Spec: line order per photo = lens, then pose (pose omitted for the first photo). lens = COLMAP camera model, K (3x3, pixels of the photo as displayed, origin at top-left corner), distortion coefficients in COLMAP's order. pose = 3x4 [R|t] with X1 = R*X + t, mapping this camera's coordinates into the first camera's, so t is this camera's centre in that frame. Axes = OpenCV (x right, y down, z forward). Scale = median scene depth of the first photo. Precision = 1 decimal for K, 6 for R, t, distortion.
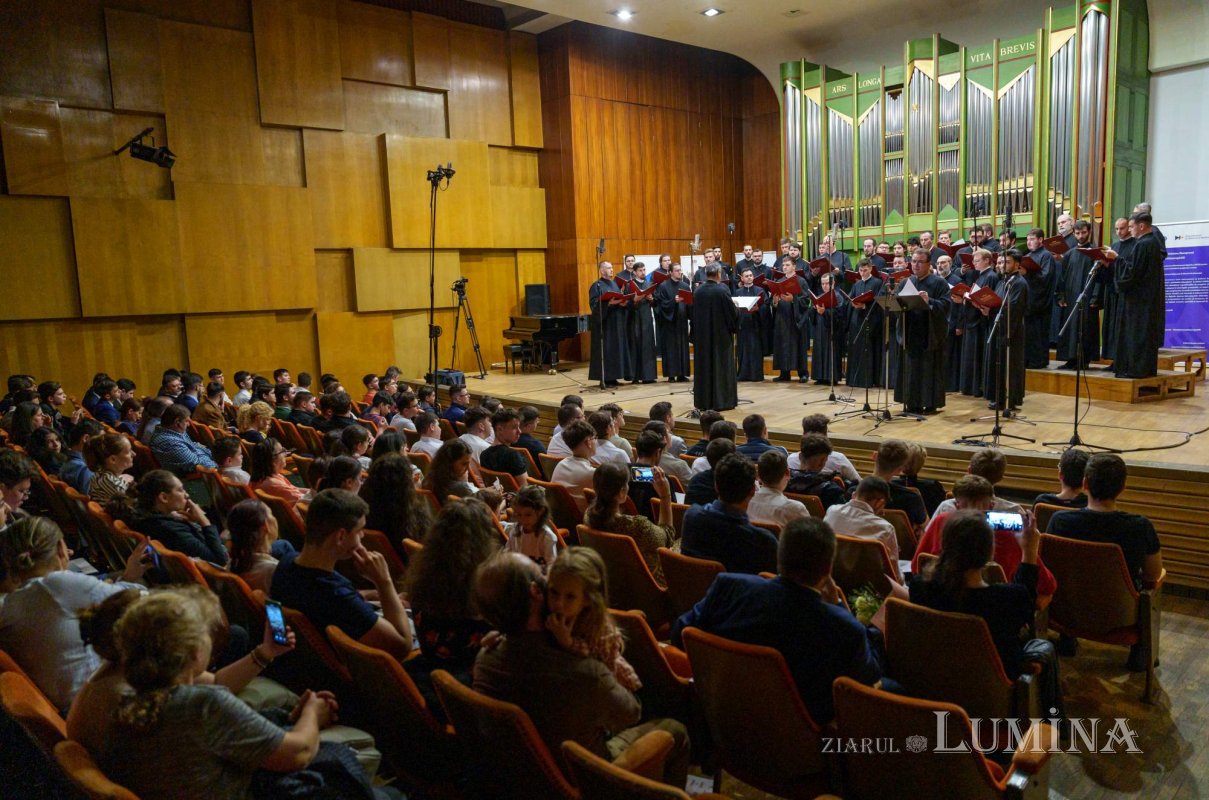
lens RADIAL K [[822.3, 0, 615.0], [0, 822.3, 390.2], [0, 0, 1]] dist [-0.018063, 0.012353]
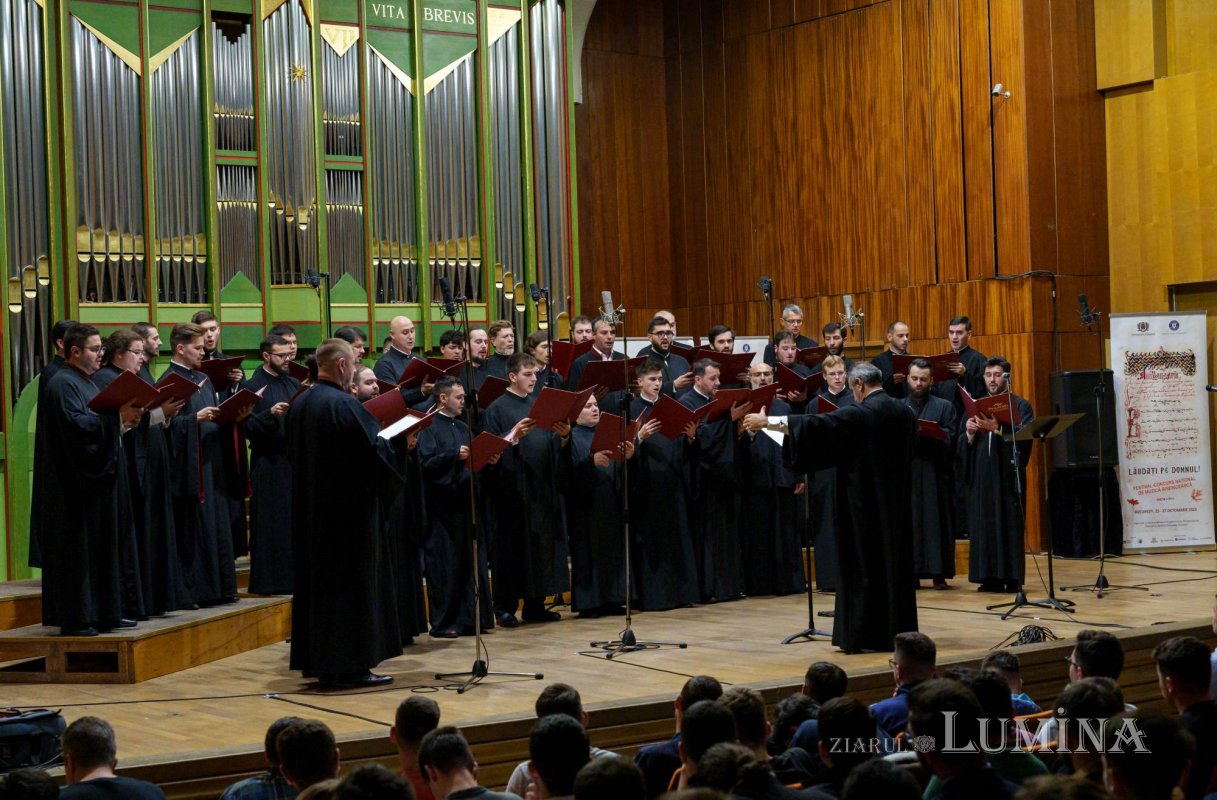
lens RADIAL K [[1966.2, 0, 601.6], [0, 1966.2, 395.6], [0, 0, 1]] dist [0.090371, 0.000000]
pose [[0.161884, 0.037169, 0.986109, -0.733376], [0.149725, 0.986796, -0.061775, -0.050907], [-0.975385, 0.157646, 0.154182, 0.641485]]
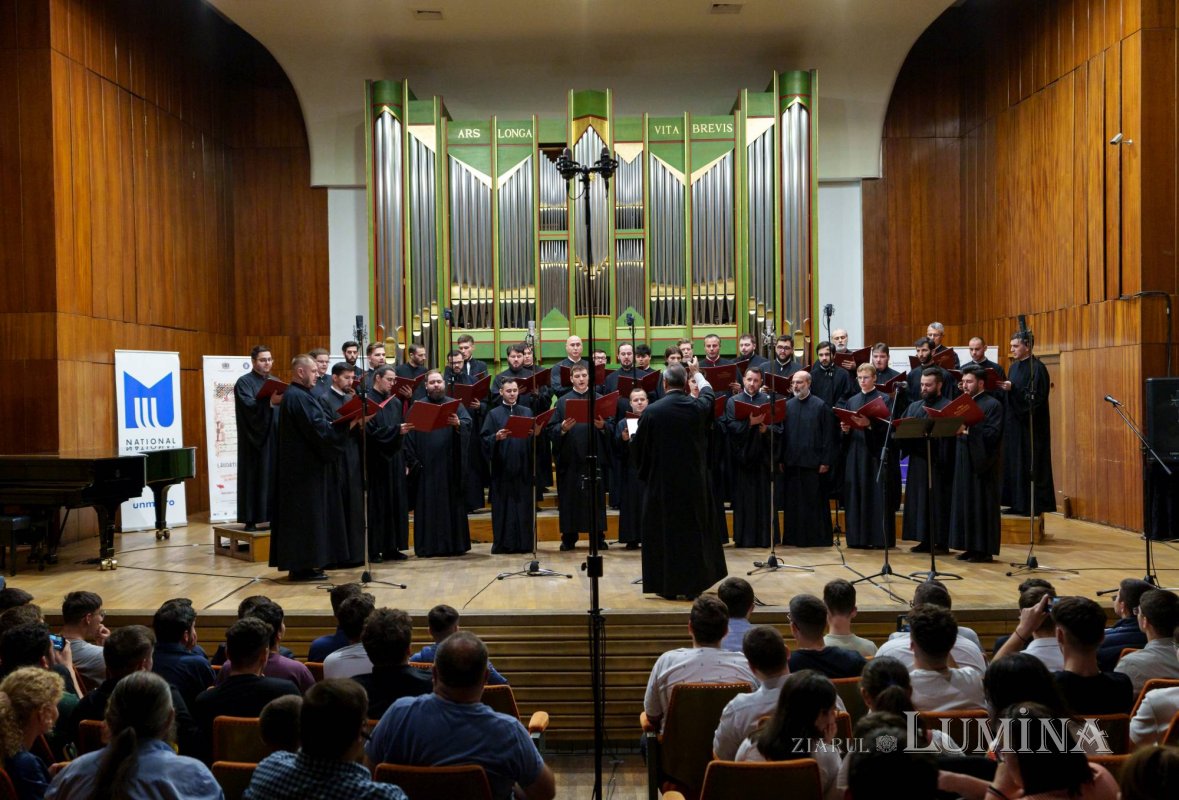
lens RADIAL K [[1179.1, 0, 562.9], [0, 1179.1, 407.7], [0, 0, 1]] dist [0.037825, 0.000000]
pose [[0.709038, 0.022999, 0.704795, -0.398012], [0.073646, 0.991587, -0.106446, -0.019089], [-0.701314, 0.127380, 0.701379, 0.267971]]
